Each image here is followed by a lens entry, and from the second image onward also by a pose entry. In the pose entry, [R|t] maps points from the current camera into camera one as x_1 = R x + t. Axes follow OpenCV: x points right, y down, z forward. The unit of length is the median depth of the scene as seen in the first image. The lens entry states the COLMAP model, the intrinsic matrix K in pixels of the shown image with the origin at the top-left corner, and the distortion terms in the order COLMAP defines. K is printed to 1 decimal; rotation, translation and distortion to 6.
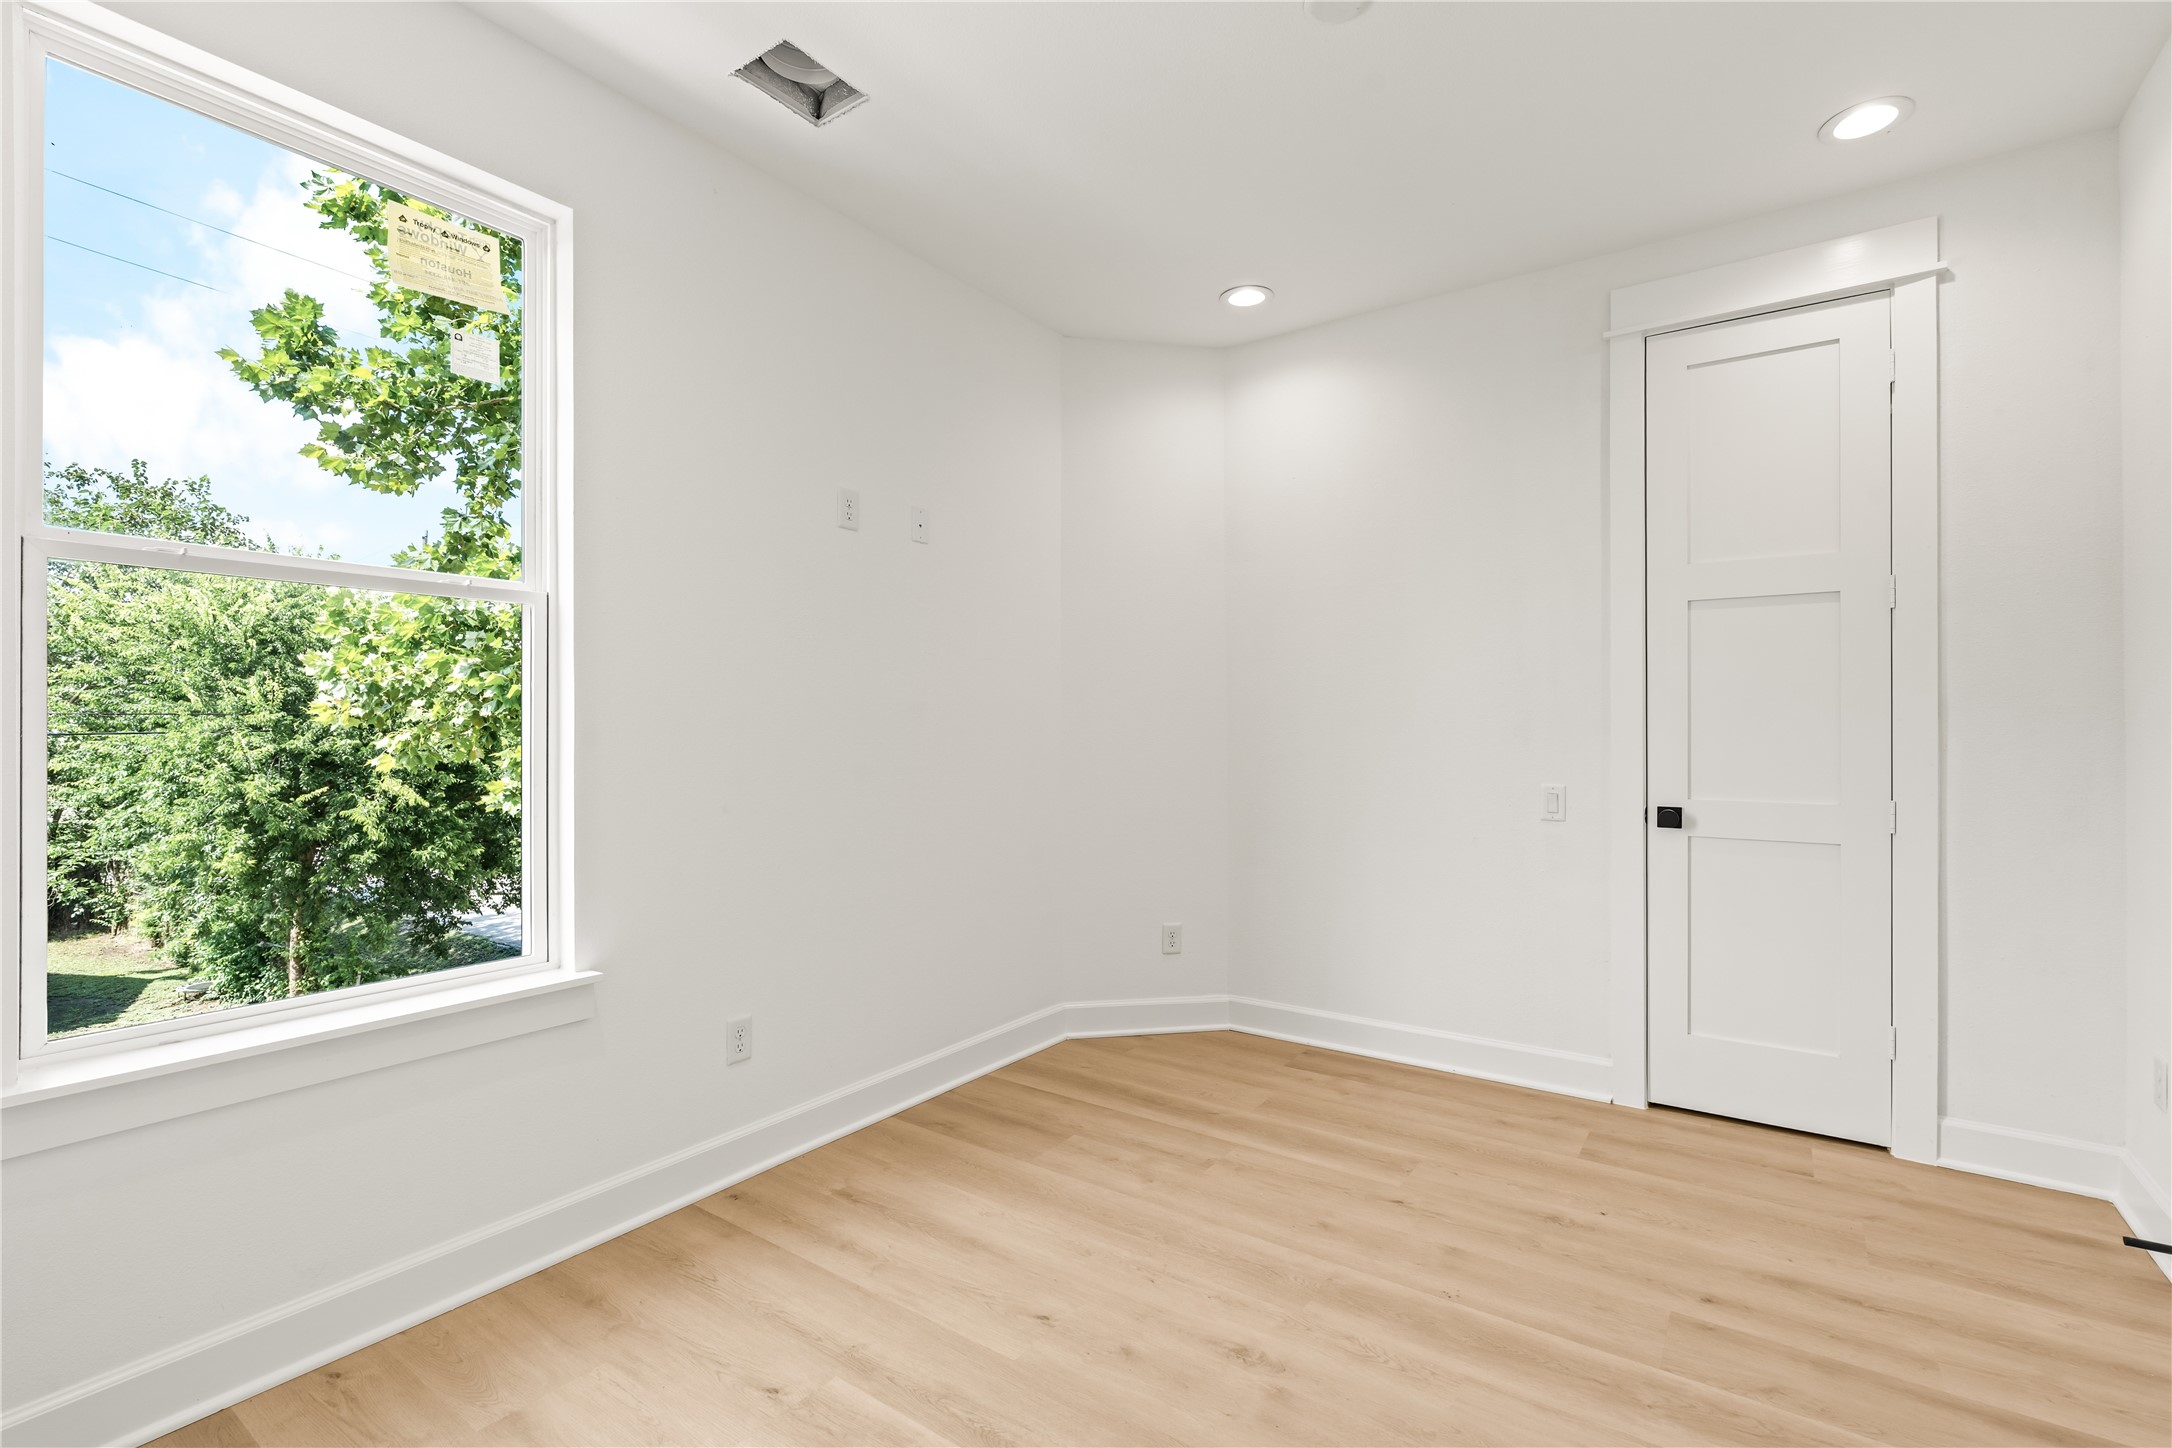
lens RADIAL K [[978.6, 0, 1086.5], [0, 978.6, 723.7], [0, 0, 1]] dist [-0.009578, 0.000766]
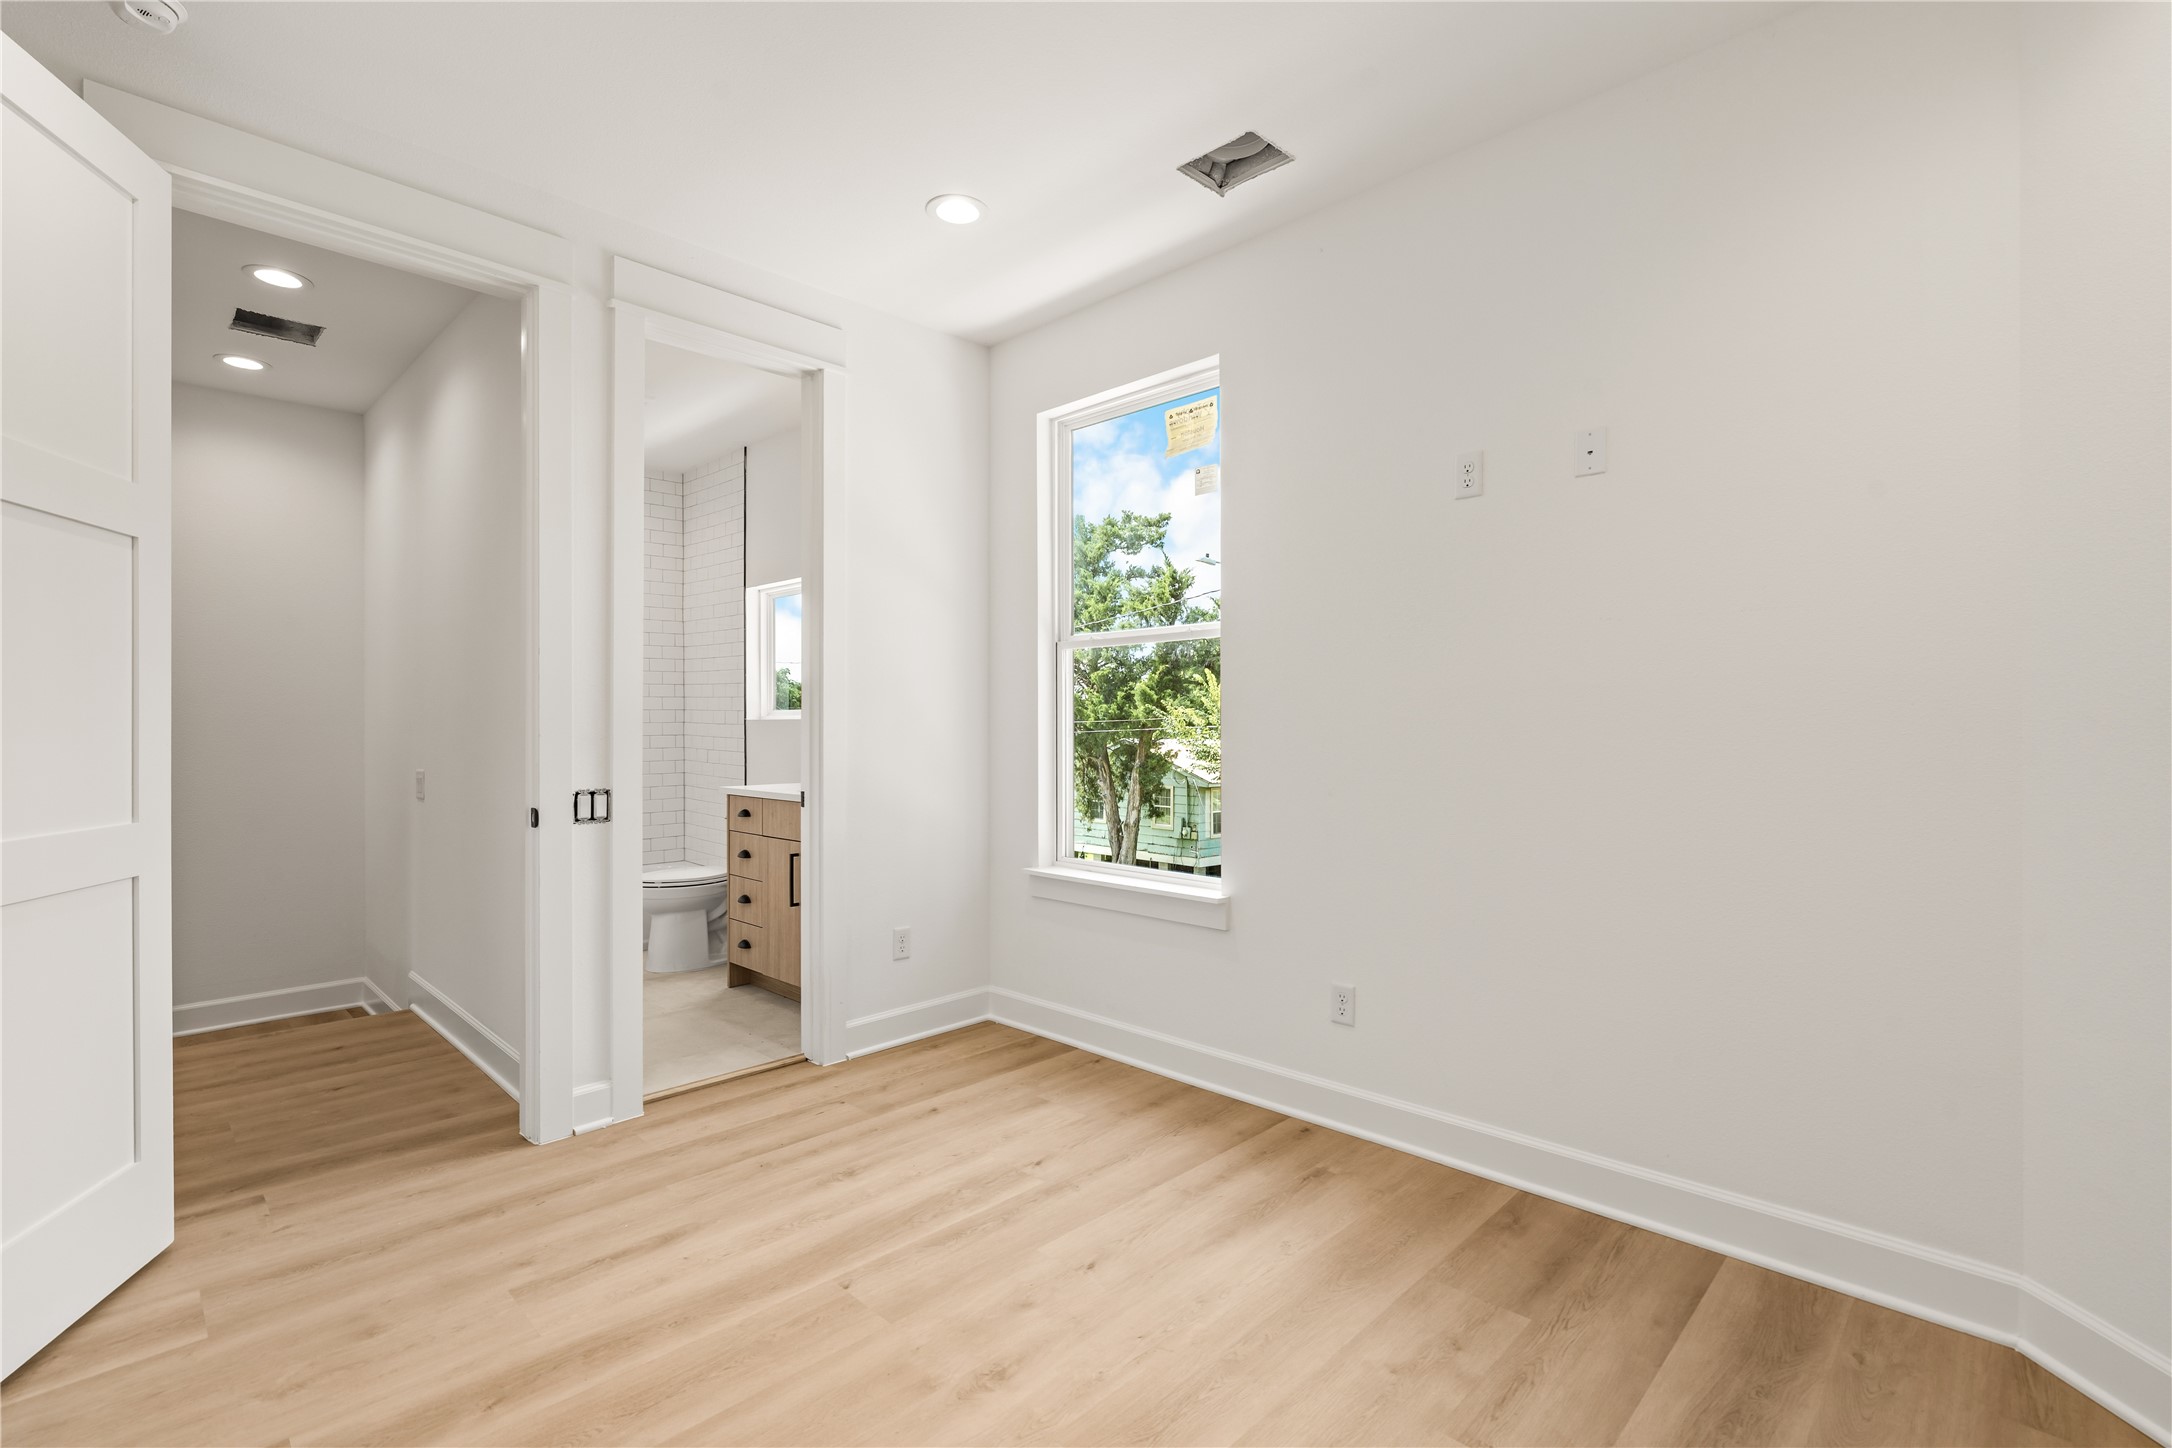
lens RADIAL K [[978.6, 0, 1079.2], [0, 978.6, 728.6], [0, 0, 1]] dist [-0.009578, 0.000766]
pose [[-0.163078, 0.001816, -0.986611, 0.822354], [0.001755, 0.999997, 0.001551, 0.012586], [0.986612, -0.001479, -0.163081, 0.940595]]
